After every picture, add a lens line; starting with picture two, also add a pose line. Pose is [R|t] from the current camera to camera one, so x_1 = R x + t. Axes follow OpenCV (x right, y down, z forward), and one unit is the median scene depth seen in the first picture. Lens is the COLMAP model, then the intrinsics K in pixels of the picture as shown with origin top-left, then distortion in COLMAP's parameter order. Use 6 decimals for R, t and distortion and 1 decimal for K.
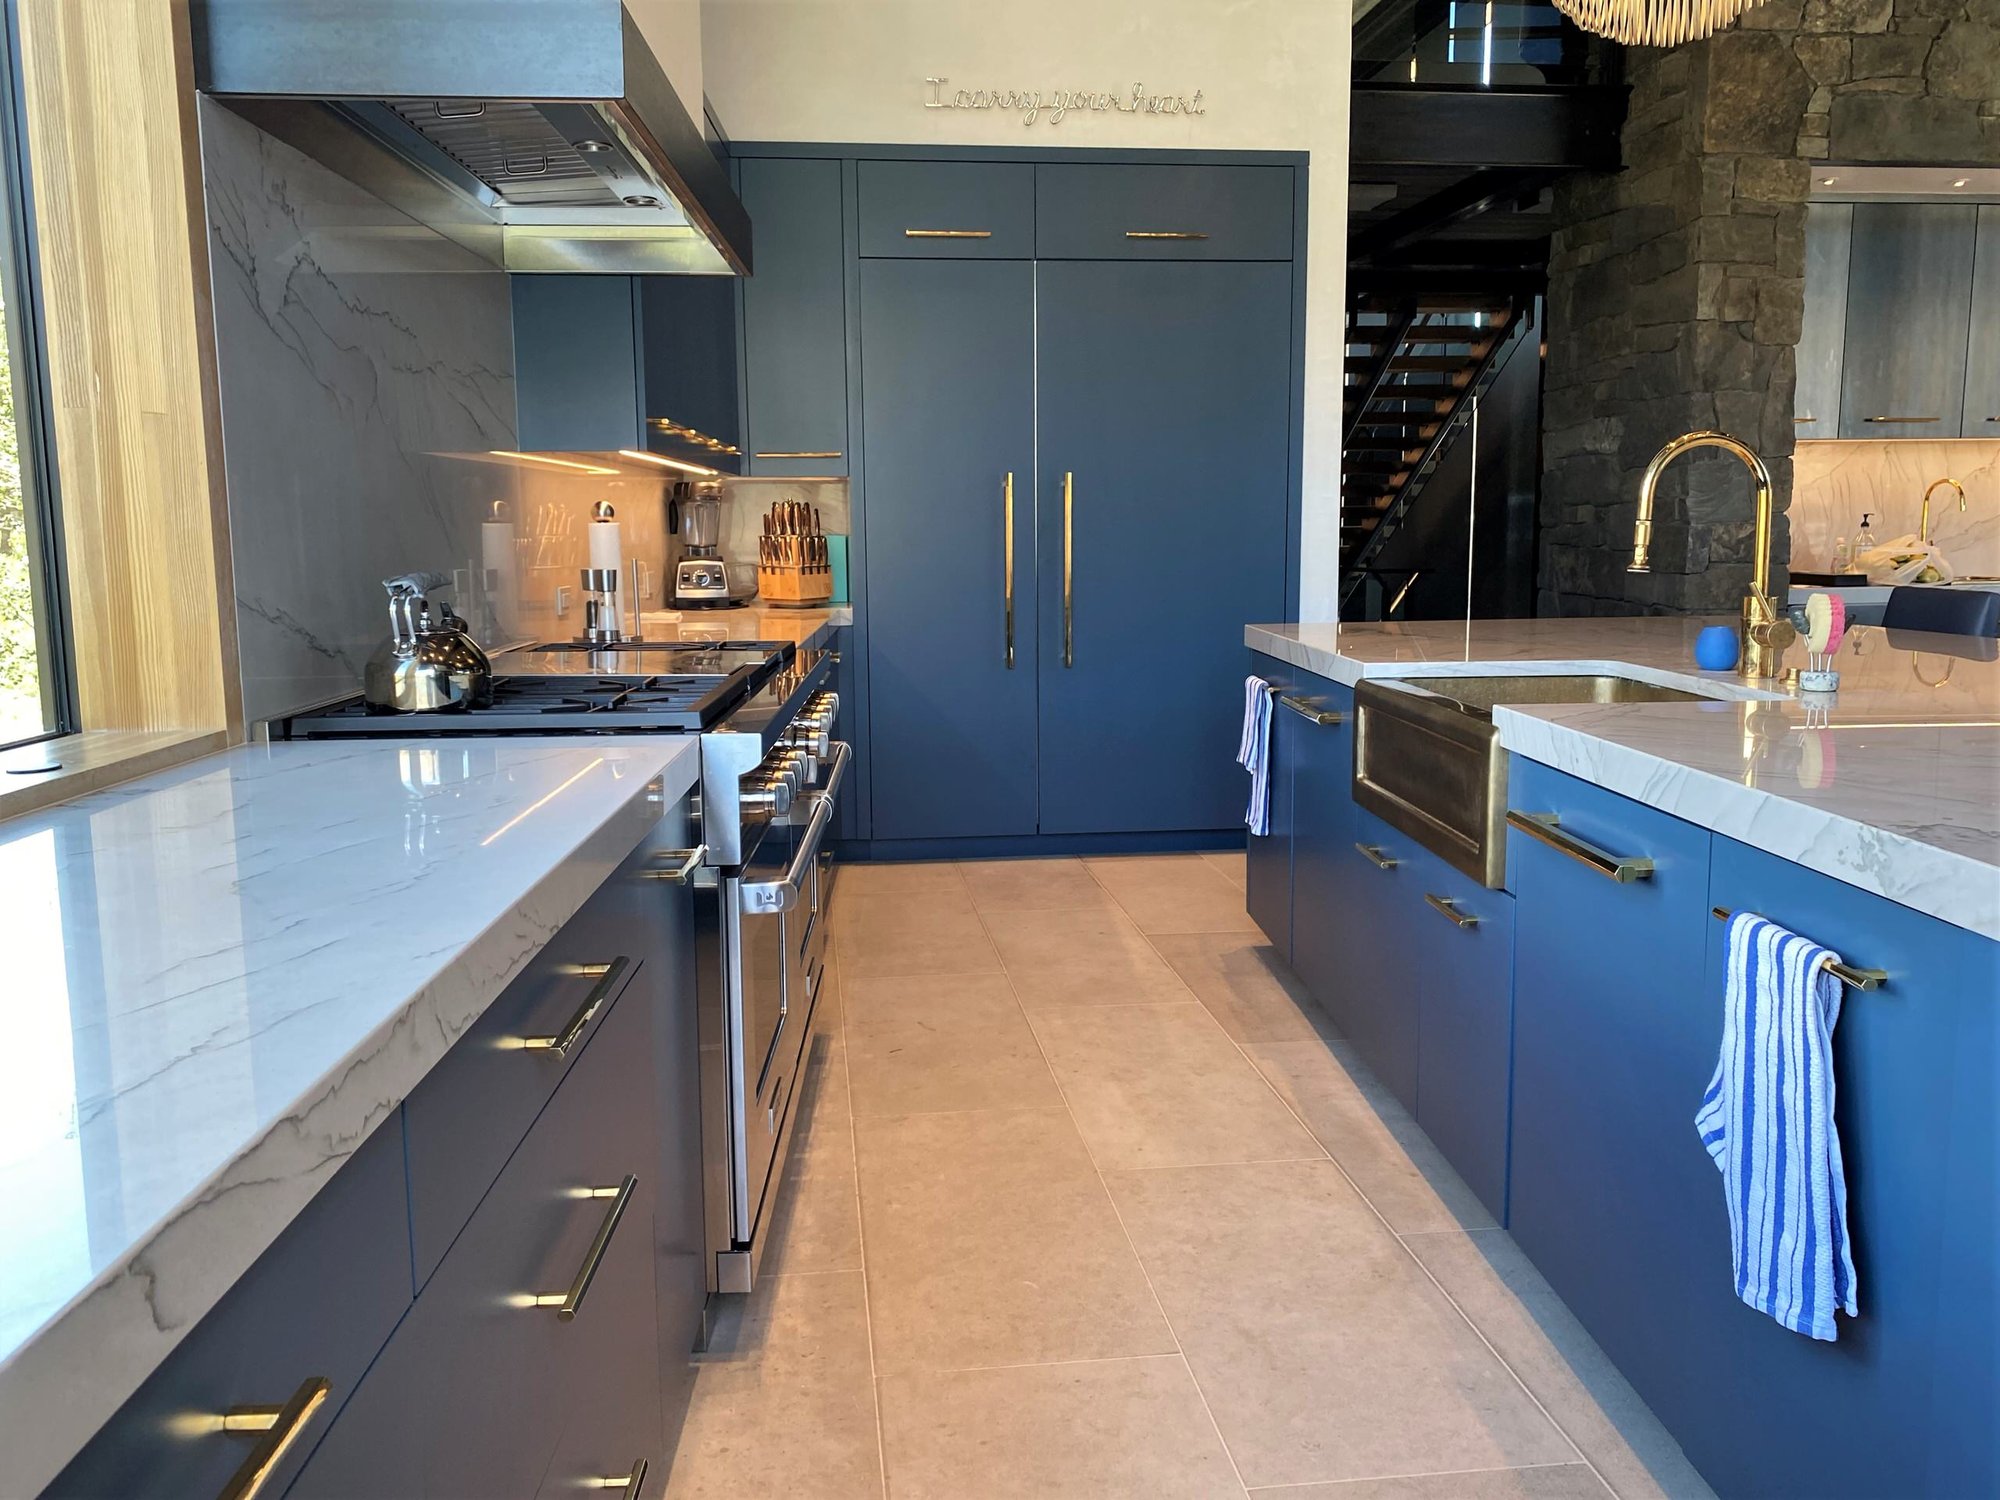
lens RADIAL K [[1542.2, 0, 999.2], [0, 1542.2, 724.5], [0, 0, 1]] dist [0.012328, -0.001033]
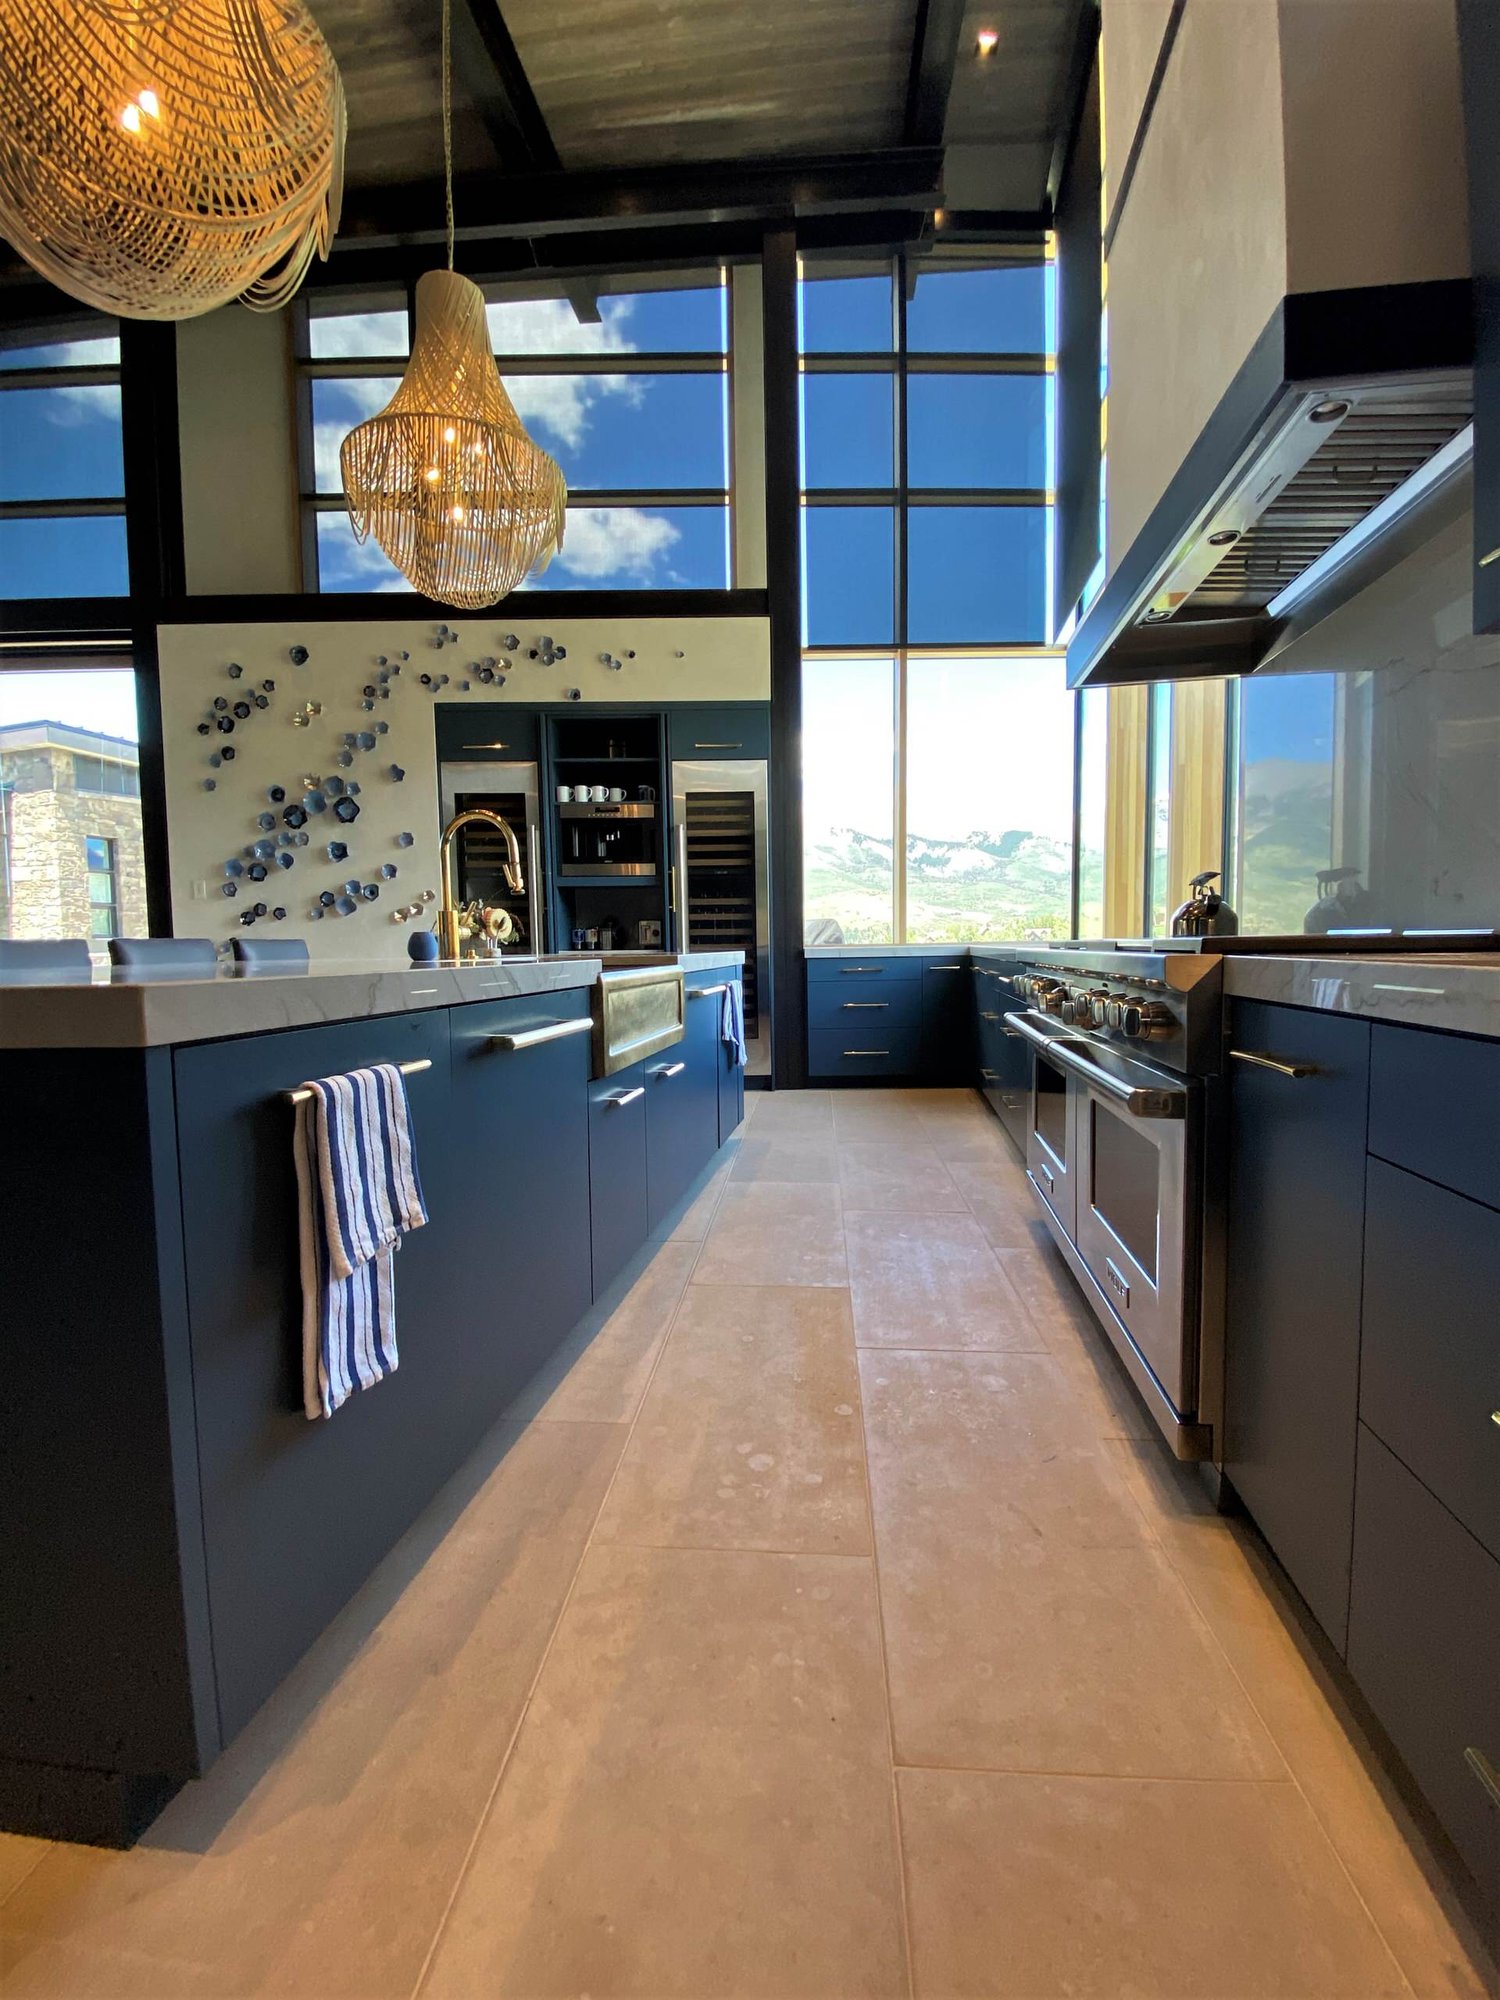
lens RADIAL K [[833.4, 0, 750.0], [0, 833.4, 1000.0], [0, 0, 1]] dist [0.019001, -0.019427]
pose [[-0.978945, 0.013797, 0.203658, -0.012232], [0.052534, 0.981135, 0.186051, -0.153555], [-0.197249, 0.192833, -0.961201, 1.991803]]
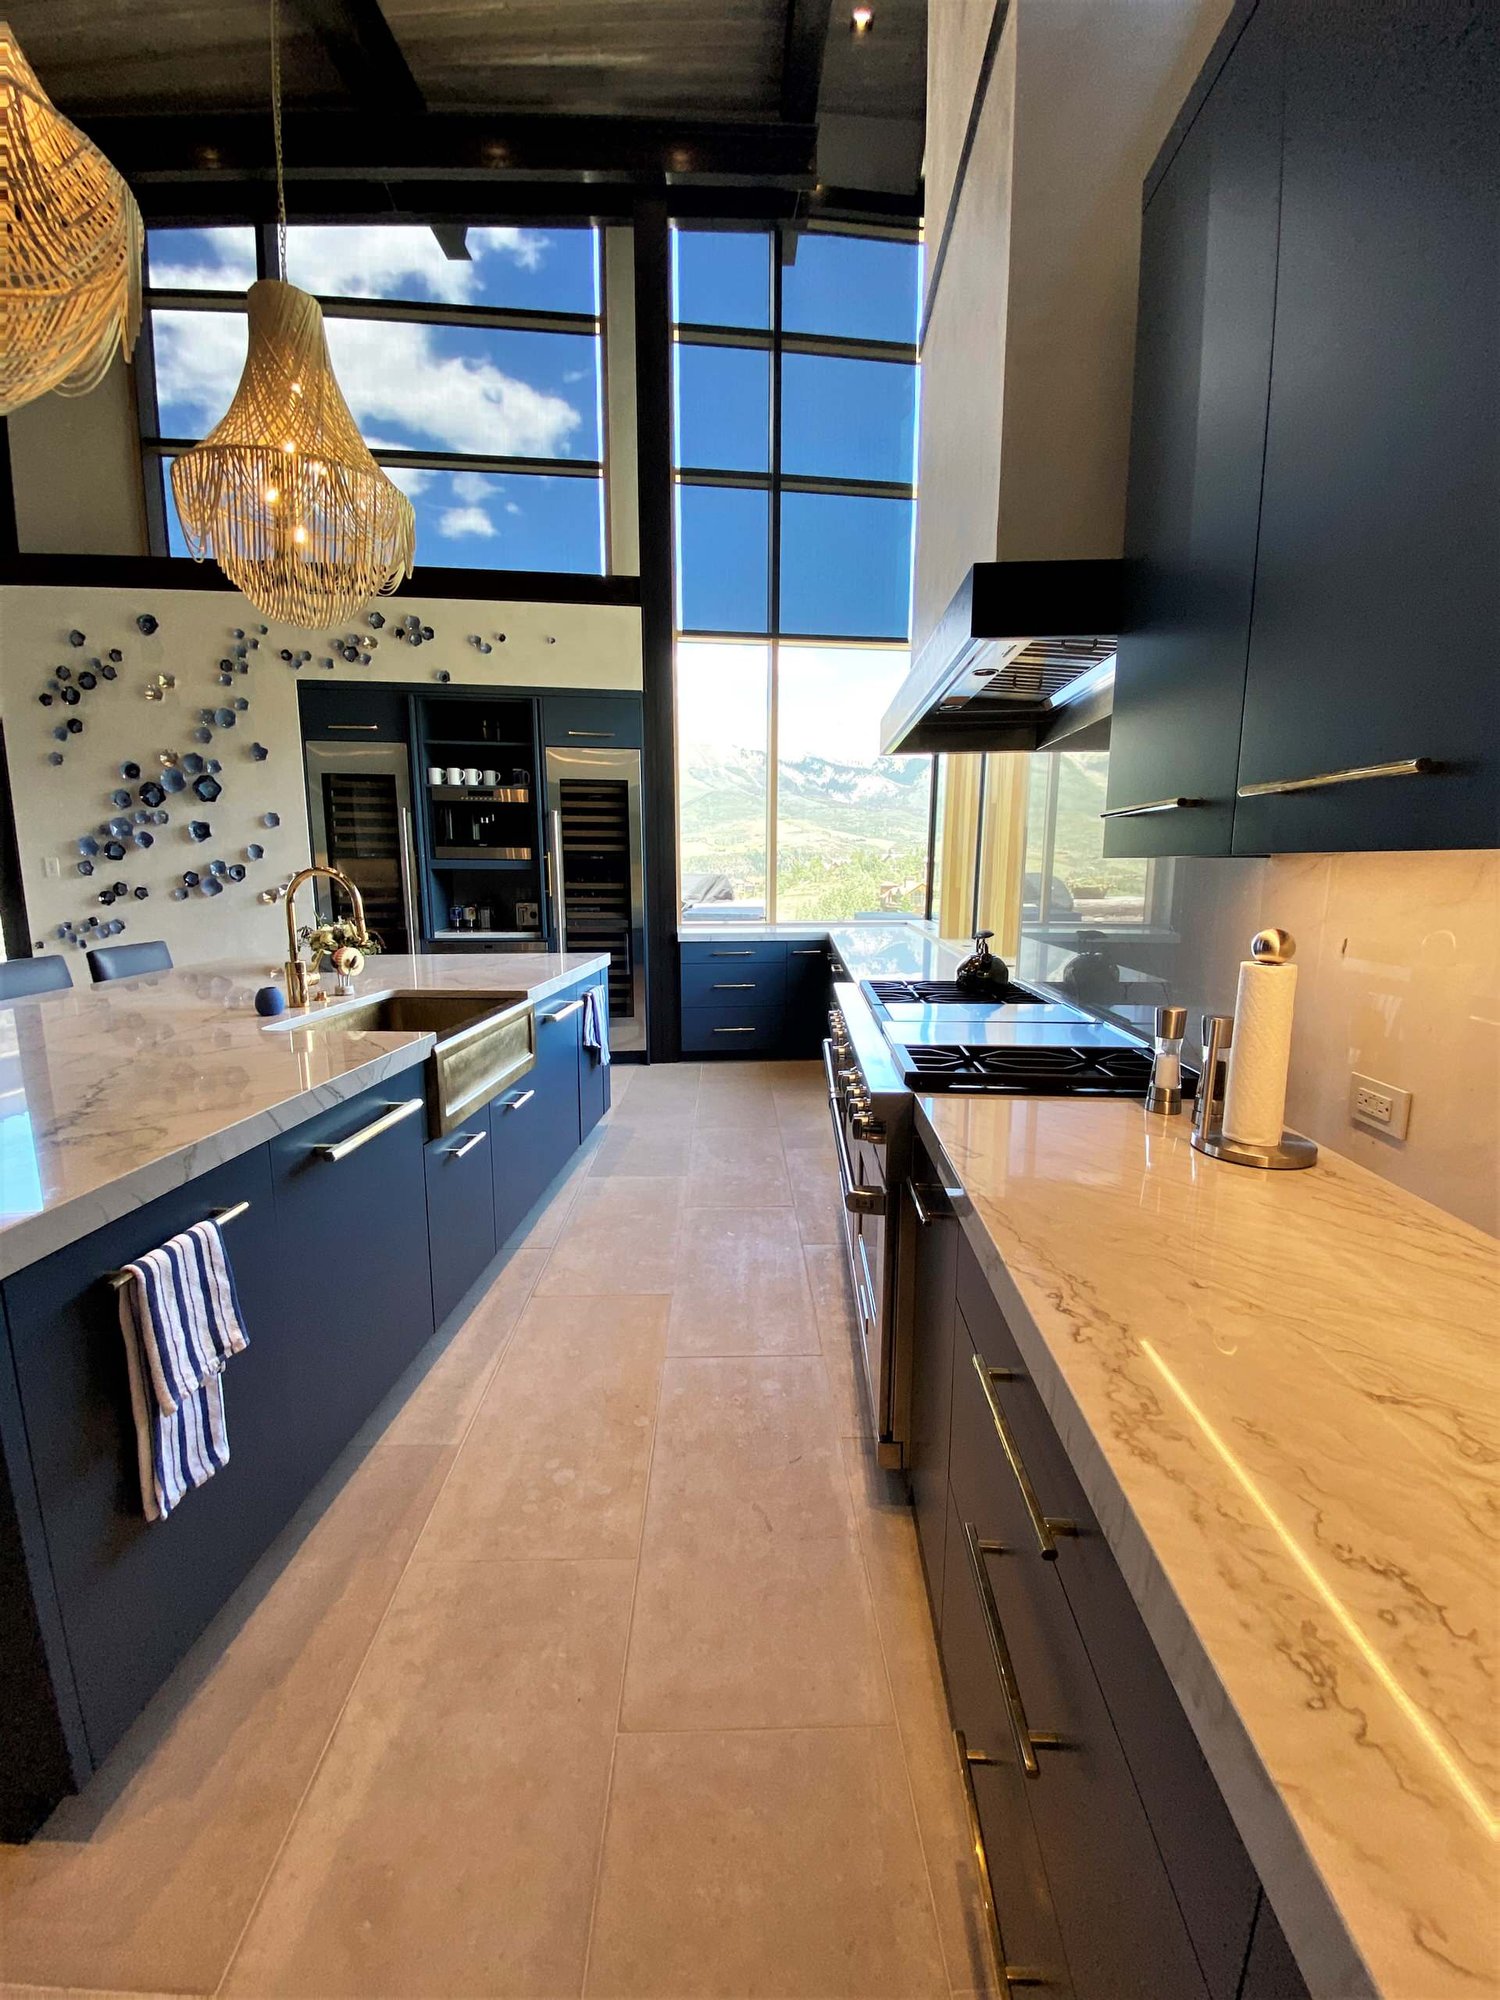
lens RADIAL K [[815.7, 0, 750.0], [0, 815.7, 1000.0], [0, 0, 1]] dist [0.014076, -0.017187]
pose [[-0.995440, -0.005641, 0.095219, -0.127122], [0.021752, 0.958525, 0.284177, -0.326777], [-0.092872, 0.284953, -0.954032, 2.031242]]
